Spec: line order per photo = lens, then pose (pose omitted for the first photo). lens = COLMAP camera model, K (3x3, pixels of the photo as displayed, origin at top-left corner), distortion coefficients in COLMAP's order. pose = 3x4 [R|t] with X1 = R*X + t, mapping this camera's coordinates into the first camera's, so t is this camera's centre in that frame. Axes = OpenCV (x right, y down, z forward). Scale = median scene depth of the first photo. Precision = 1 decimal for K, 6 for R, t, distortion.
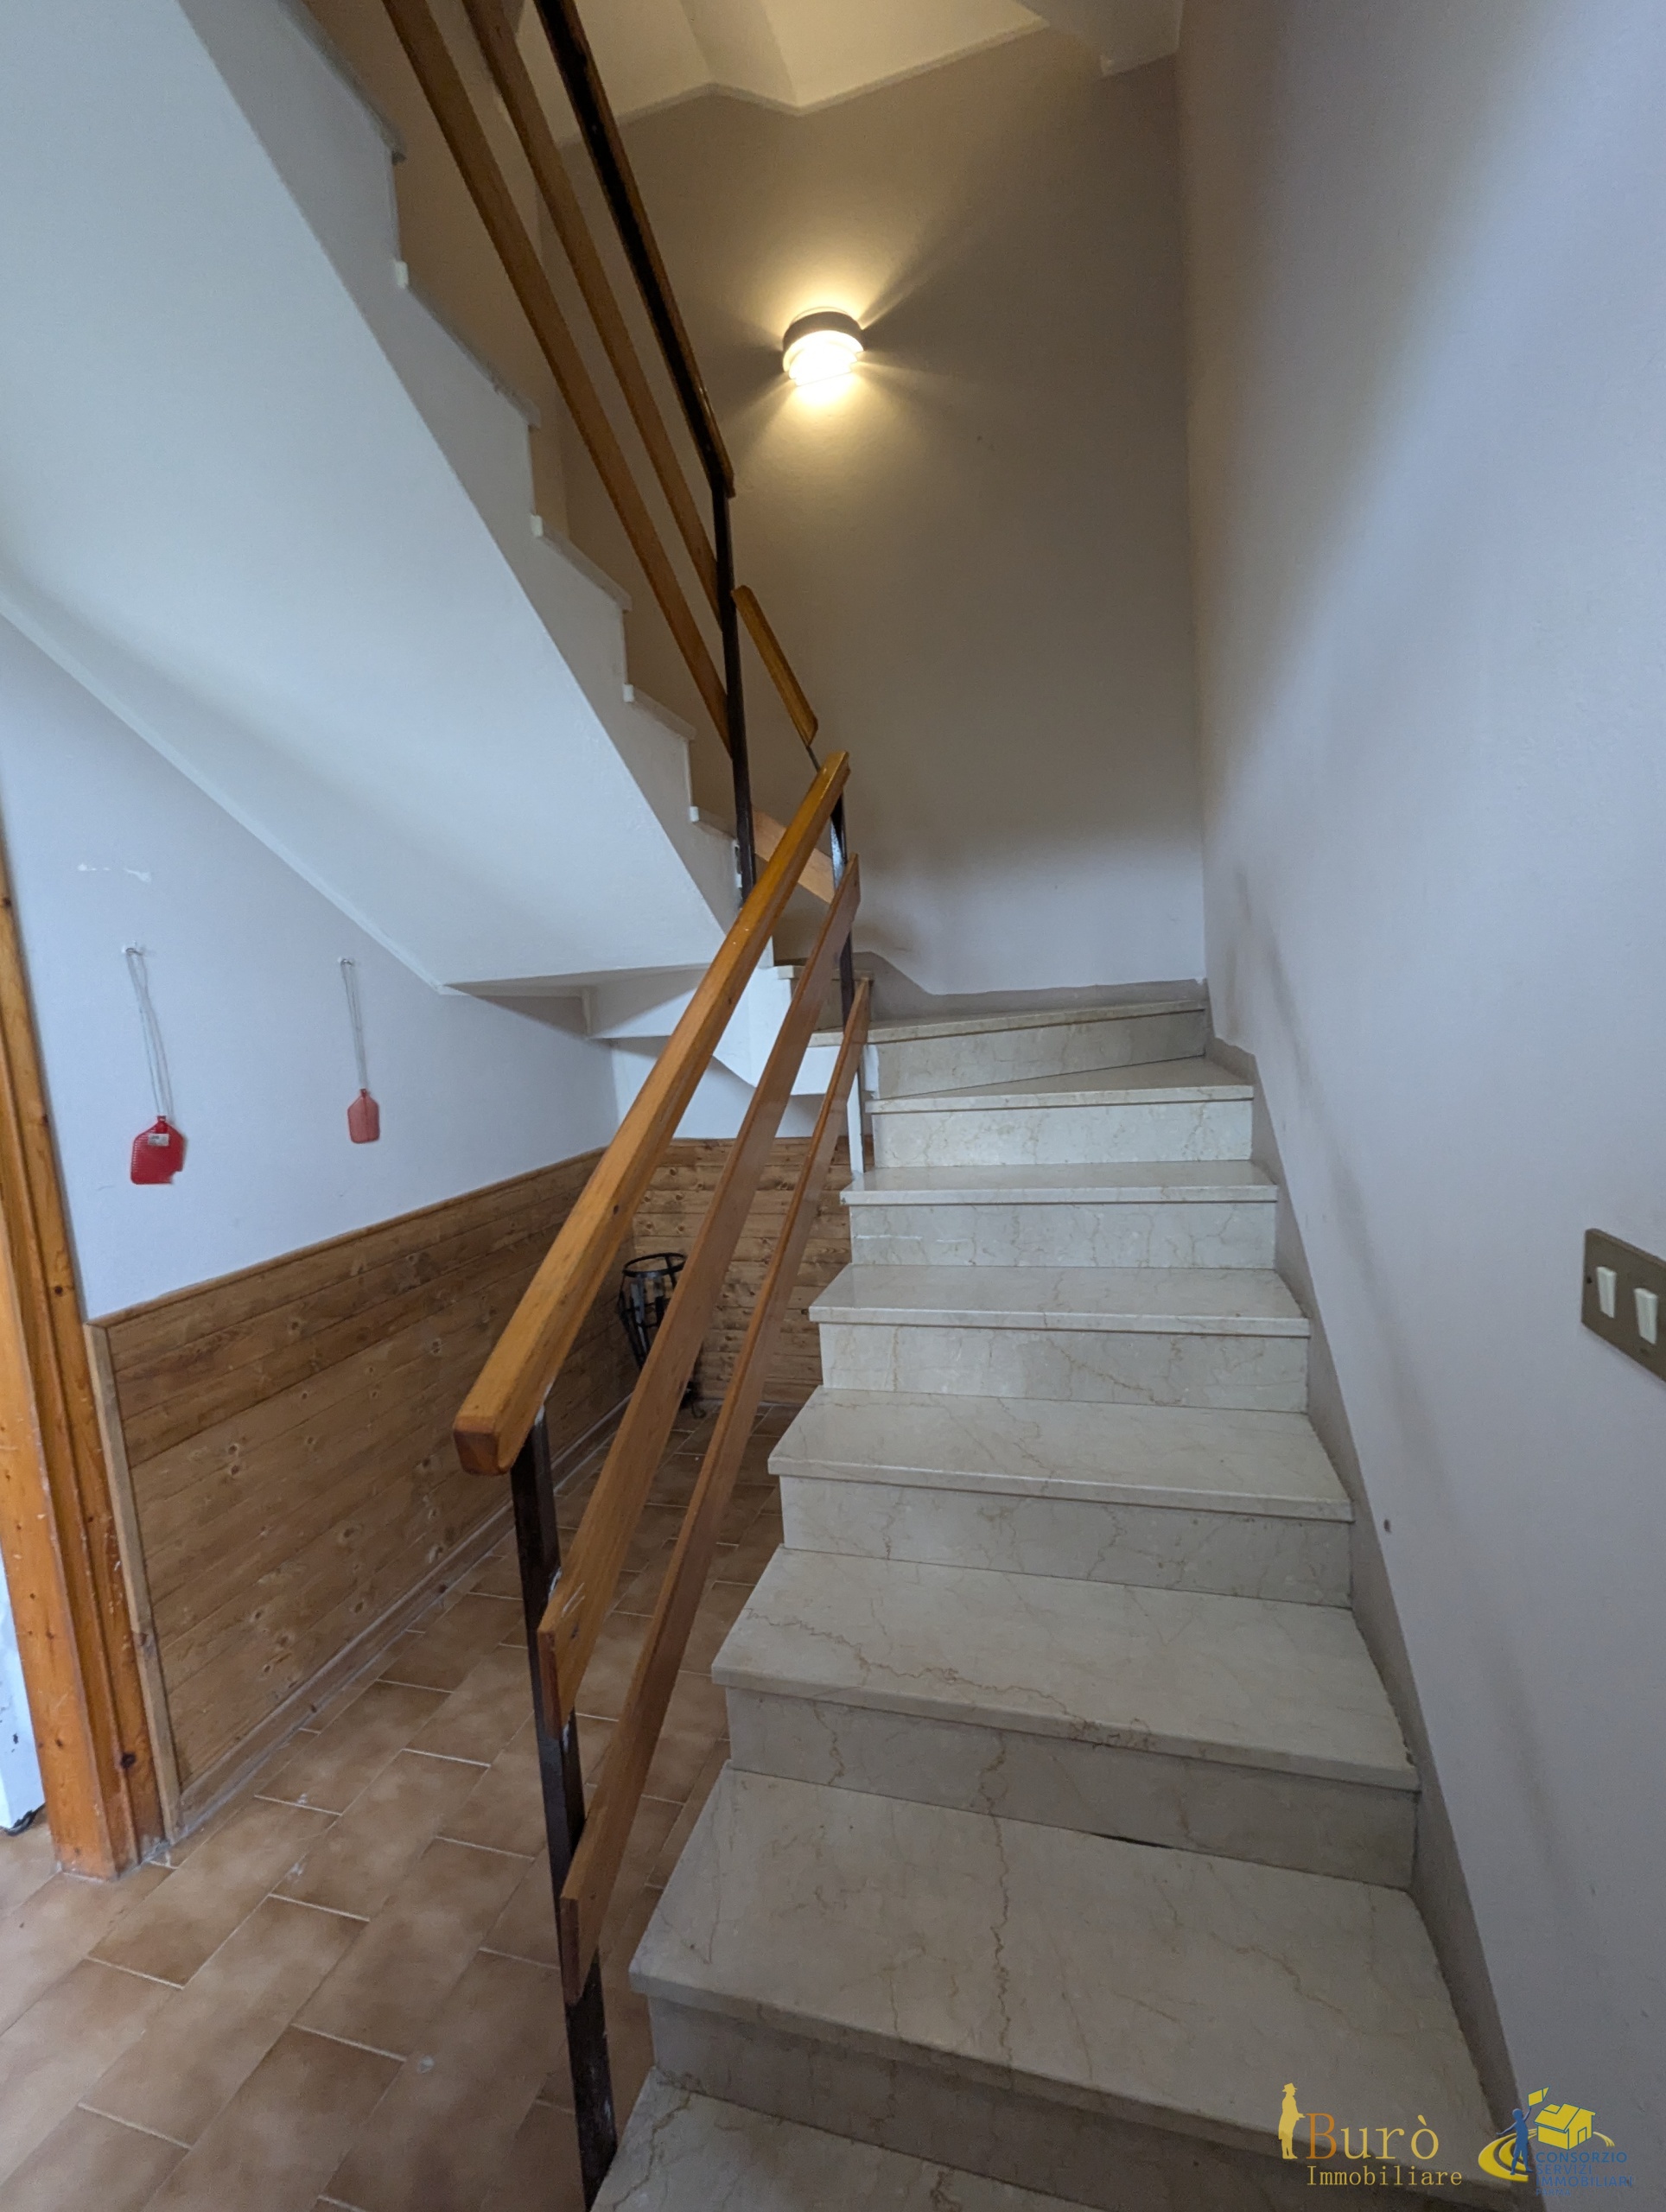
lens RADIAL K [[914.4, 0, 833.0], [0, 914.4, 1106.0], [0, 0, 1]] dist [0.000560, -0.000329]
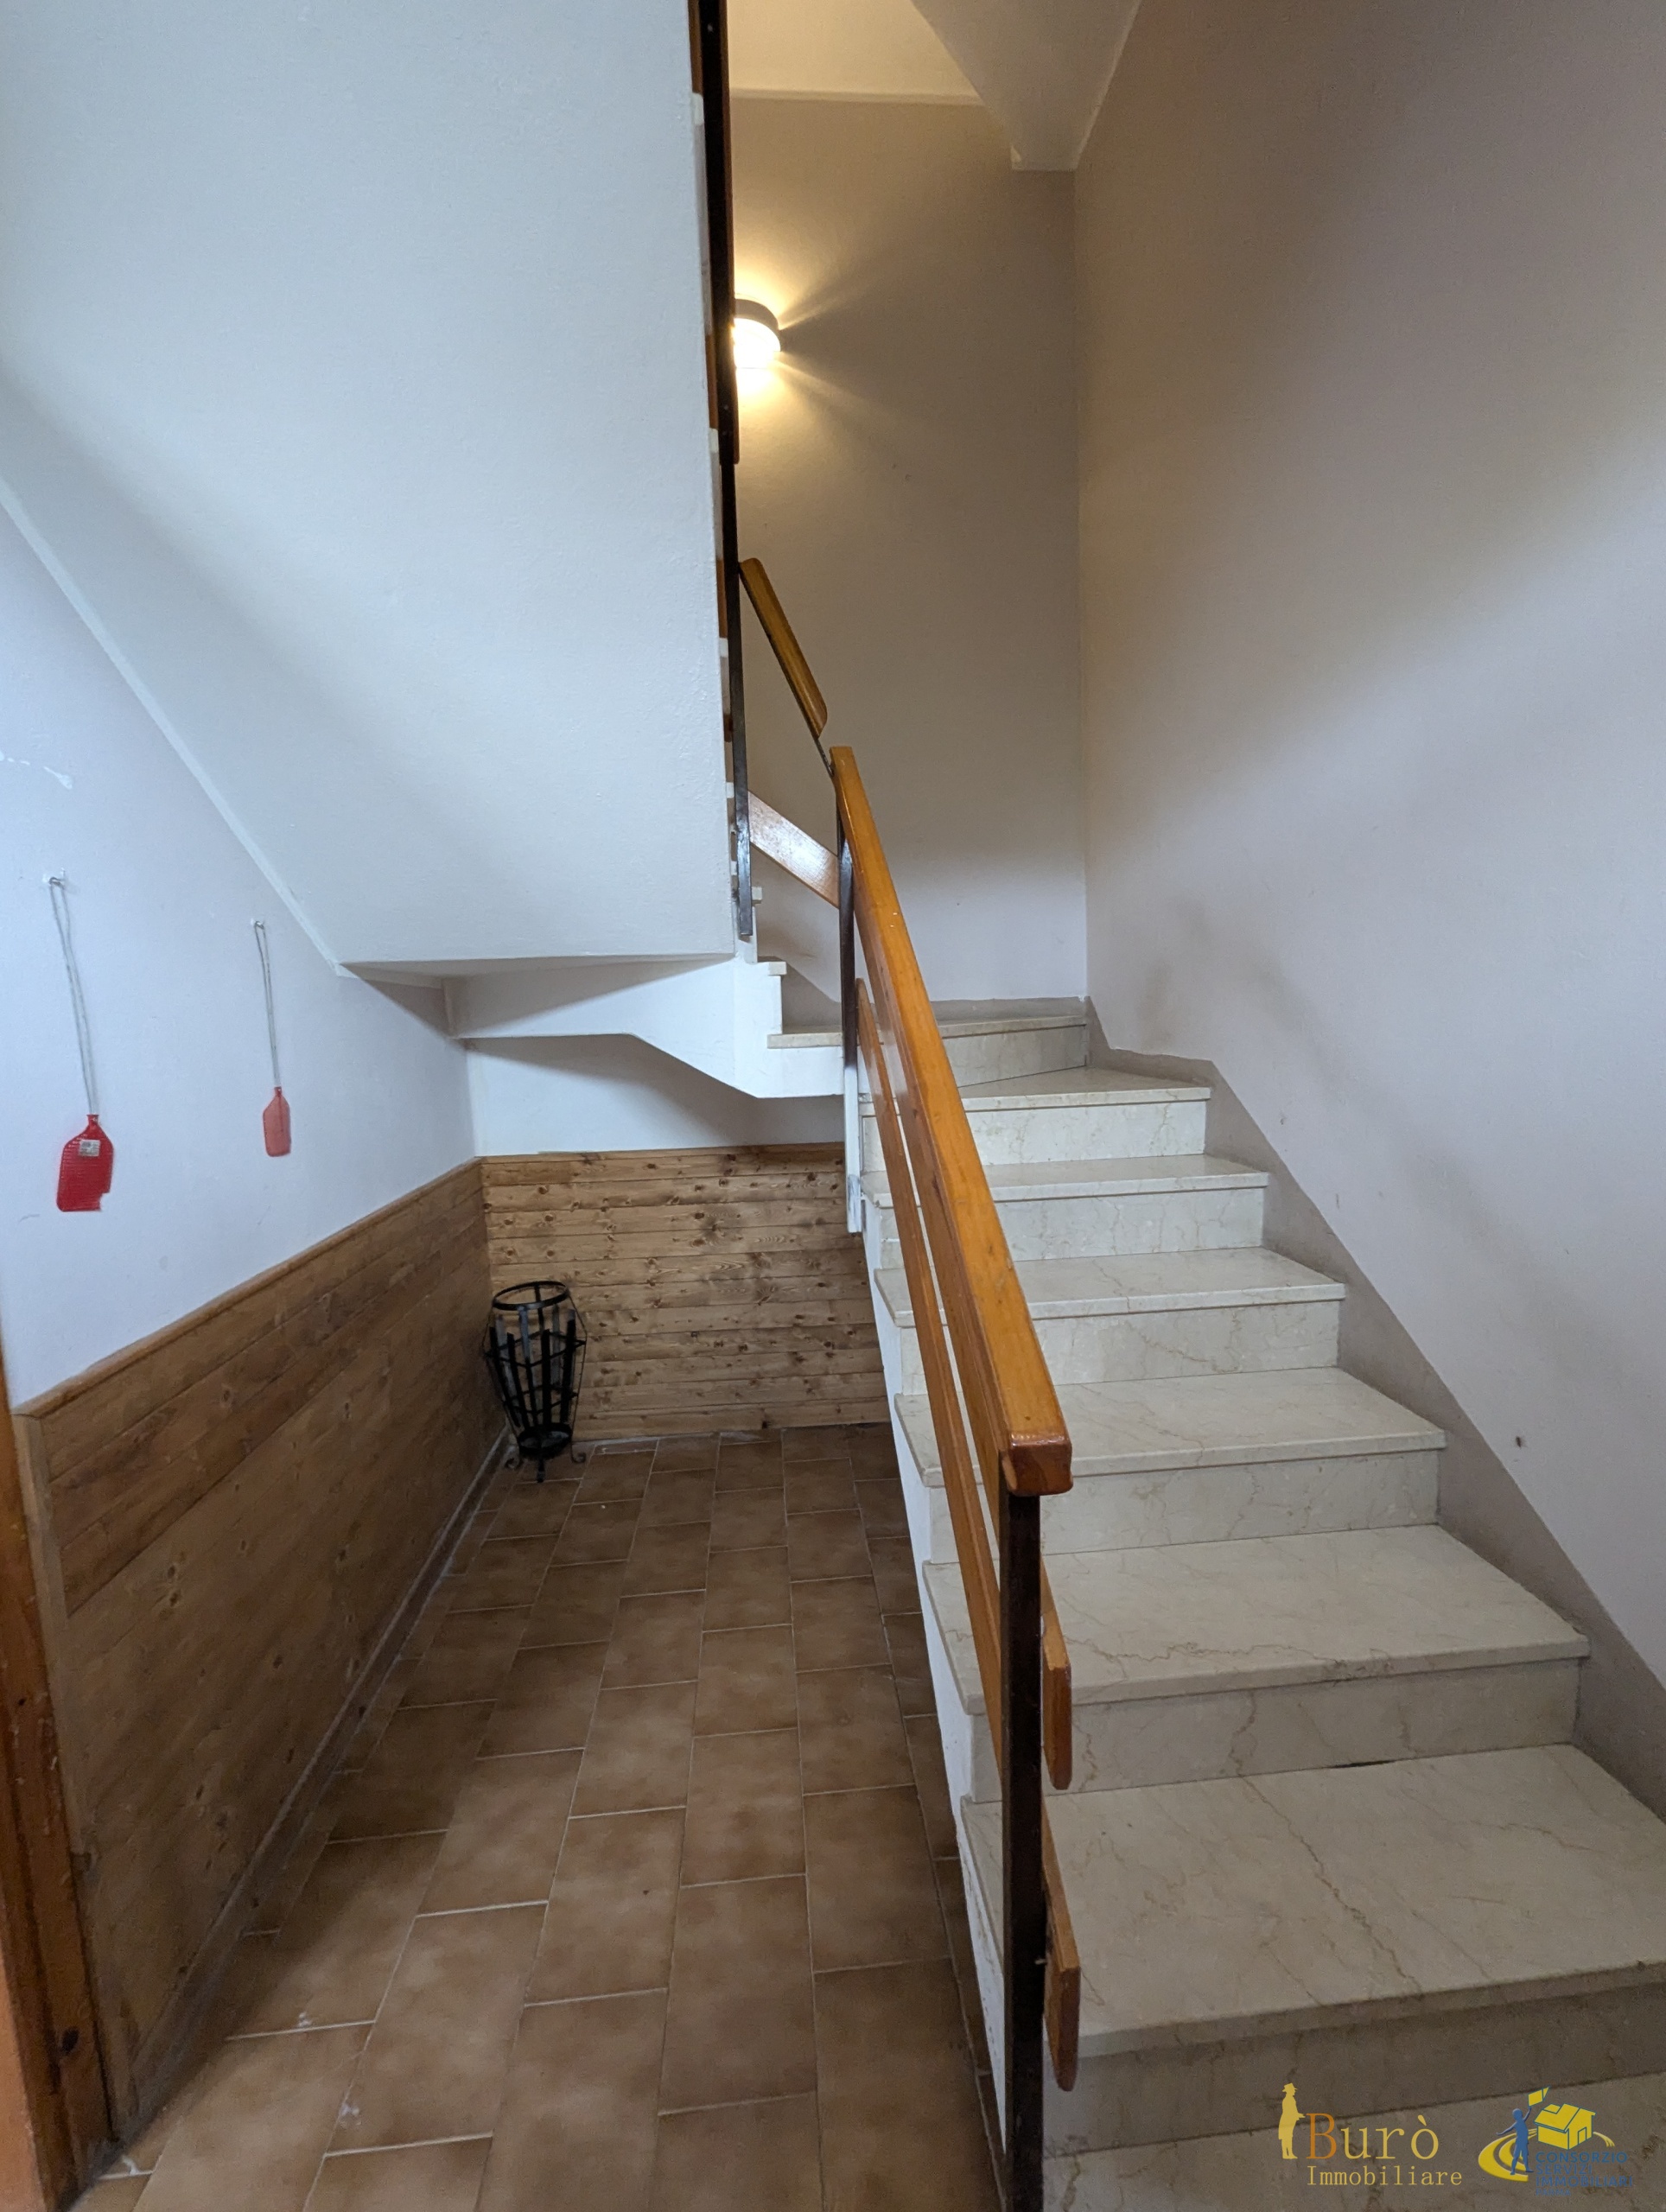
lens RADIAL K [[914.4, 0, 833.0], [0, 914.4, 1106.0], [0, 0, 1]] dist [0.000560, -0.000329]
pose [[0.936017, -0.000730, 0.351954, -0.412862], [0.009284, 0.999701, -0.022618, 0.023668], [-0.351833, 0.024438, 0.935744, 0.115594]]
